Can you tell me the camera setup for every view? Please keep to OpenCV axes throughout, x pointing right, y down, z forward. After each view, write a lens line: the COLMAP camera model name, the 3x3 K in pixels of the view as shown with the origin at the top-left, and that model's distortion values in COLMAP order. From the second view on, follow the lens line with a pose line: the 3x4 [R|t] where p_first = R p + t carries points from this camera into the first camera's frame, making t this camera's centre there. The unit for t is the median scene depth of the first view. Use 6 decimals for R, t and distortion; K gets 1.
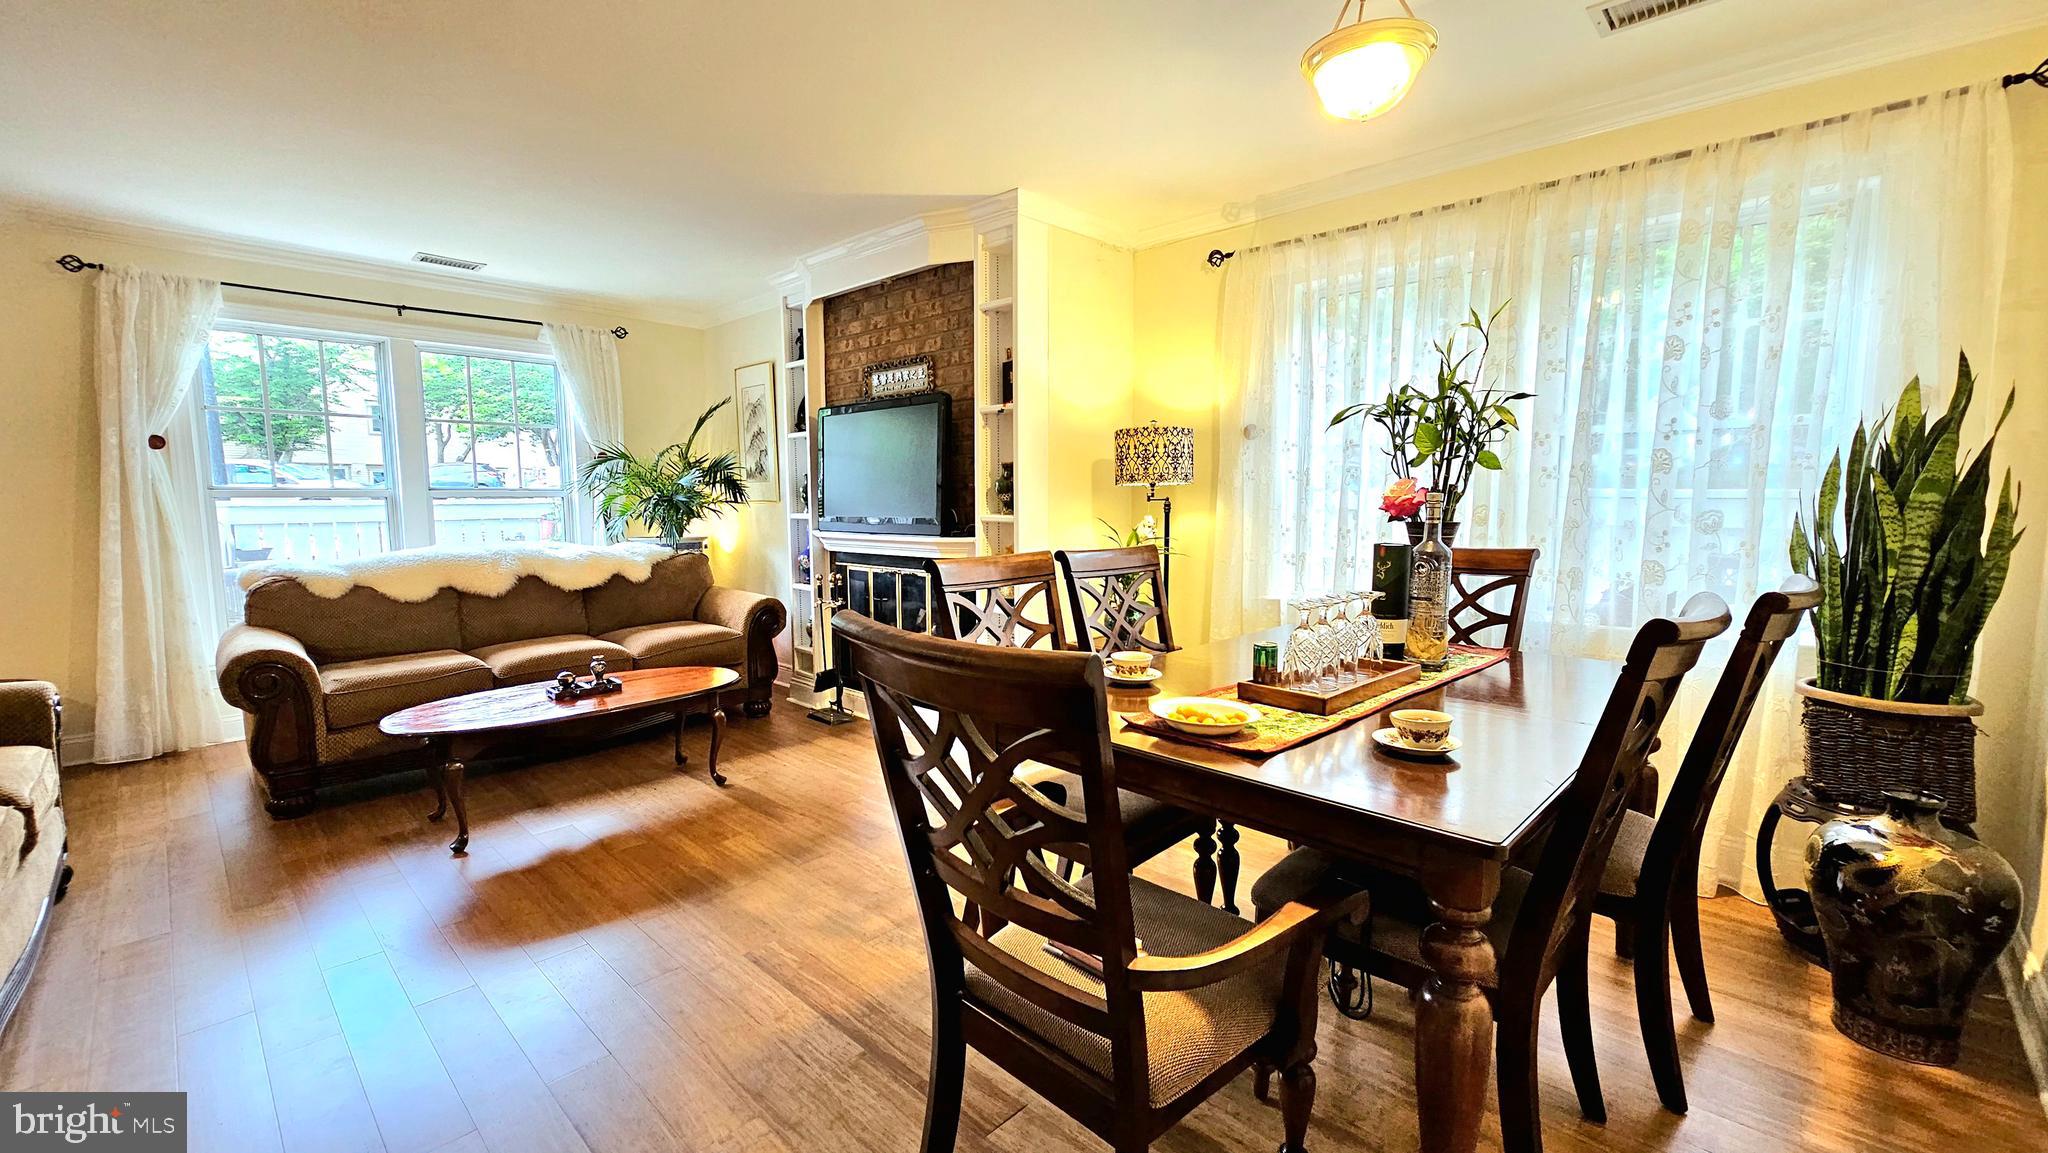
lens RADIAL K [[839.7, 0, 1014.1], [0, 839.7, 579.8], [0, 0, 1]] dist [-0.000852, 0.000101]
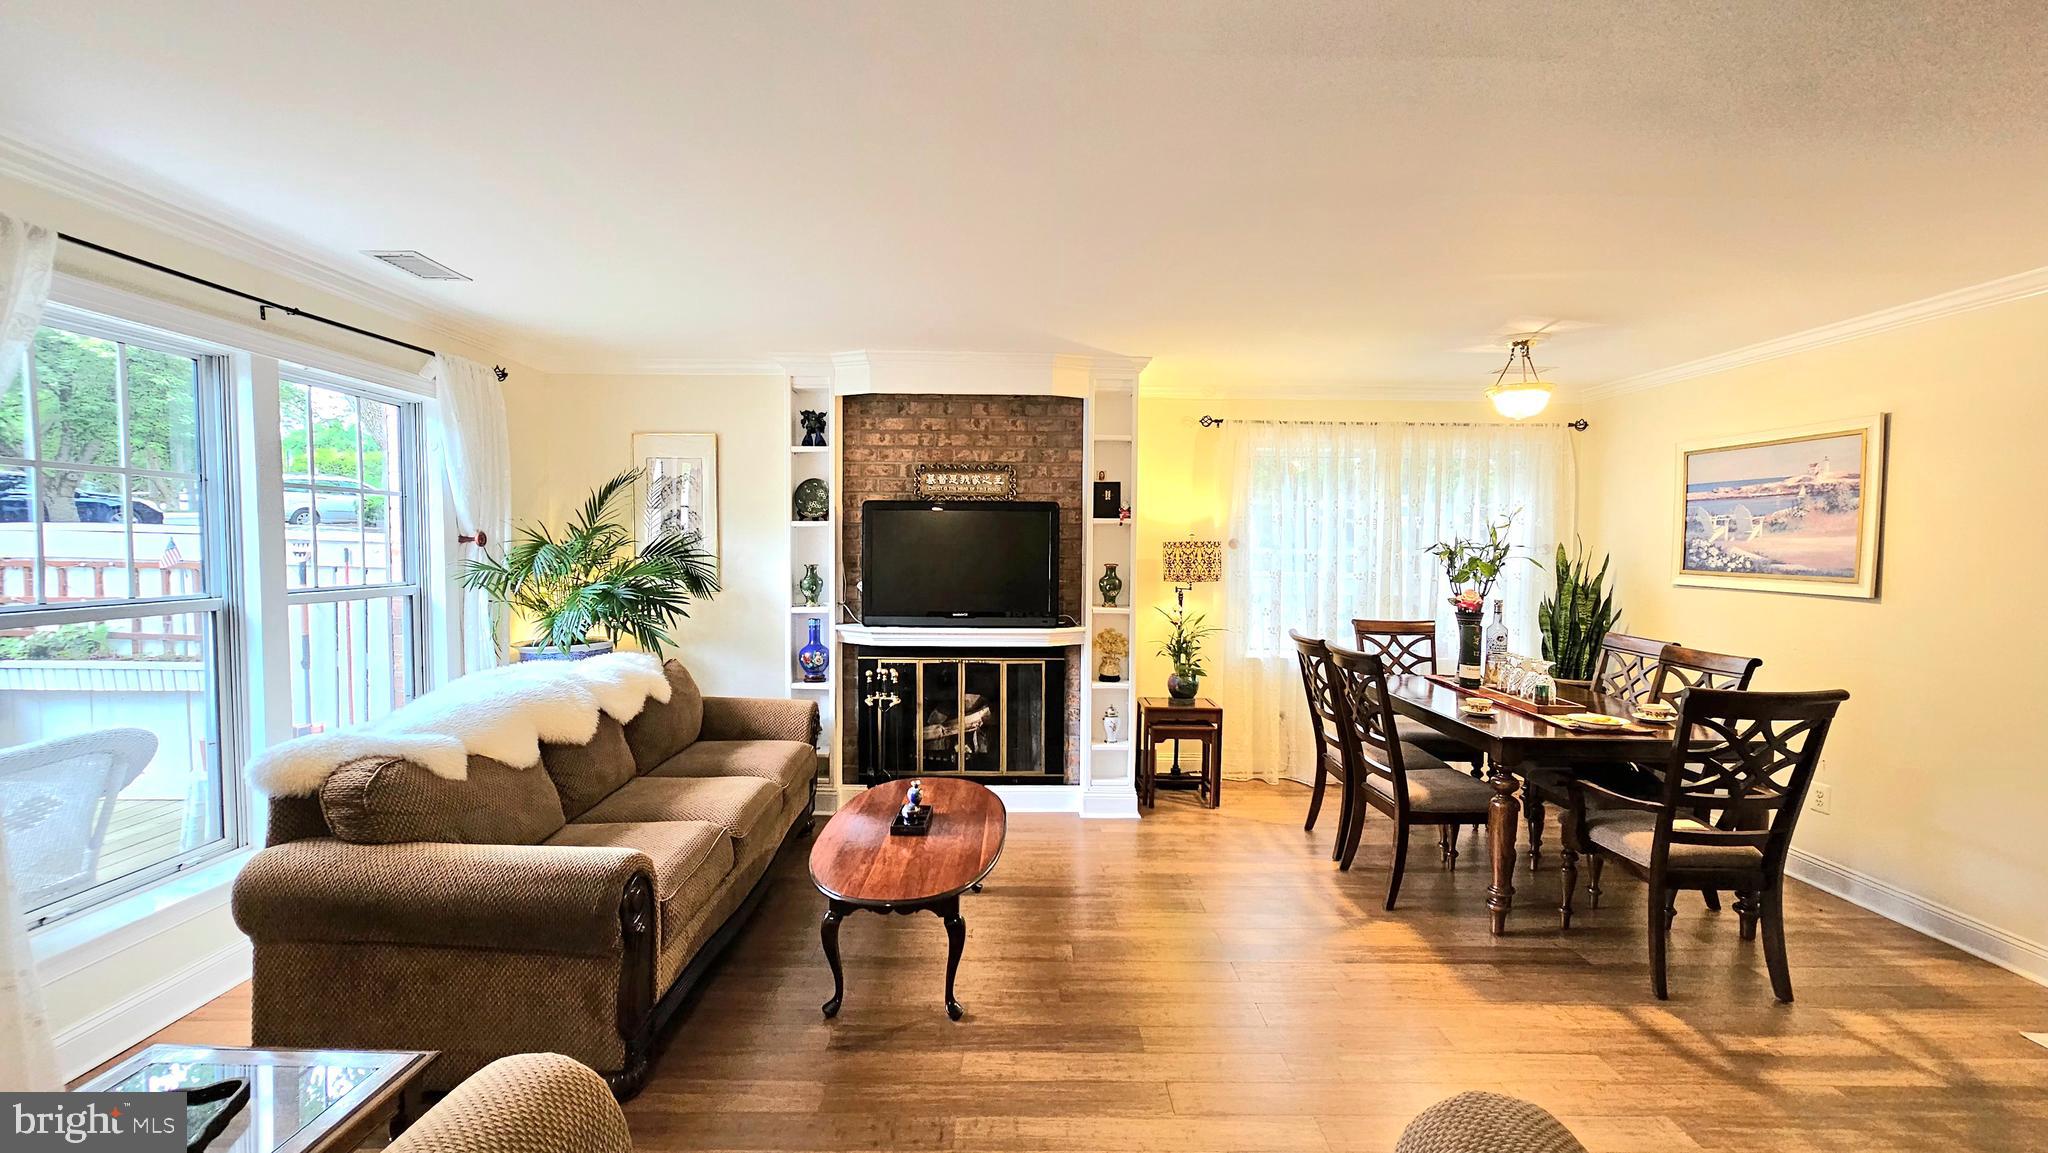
lens RADIAL K [[839.7, 0, 1013.7], [0, 839.7, 584.9], [0, 0, 1]] dist [-0.000852, 0.000101]
pose [[0.709859, -0.023985, 0.703935, -0.867012], [0.058709, 0.997957, -0.025200, -0.078826], [-0.701893, 0.059216, 0.709817, 0.205940]]
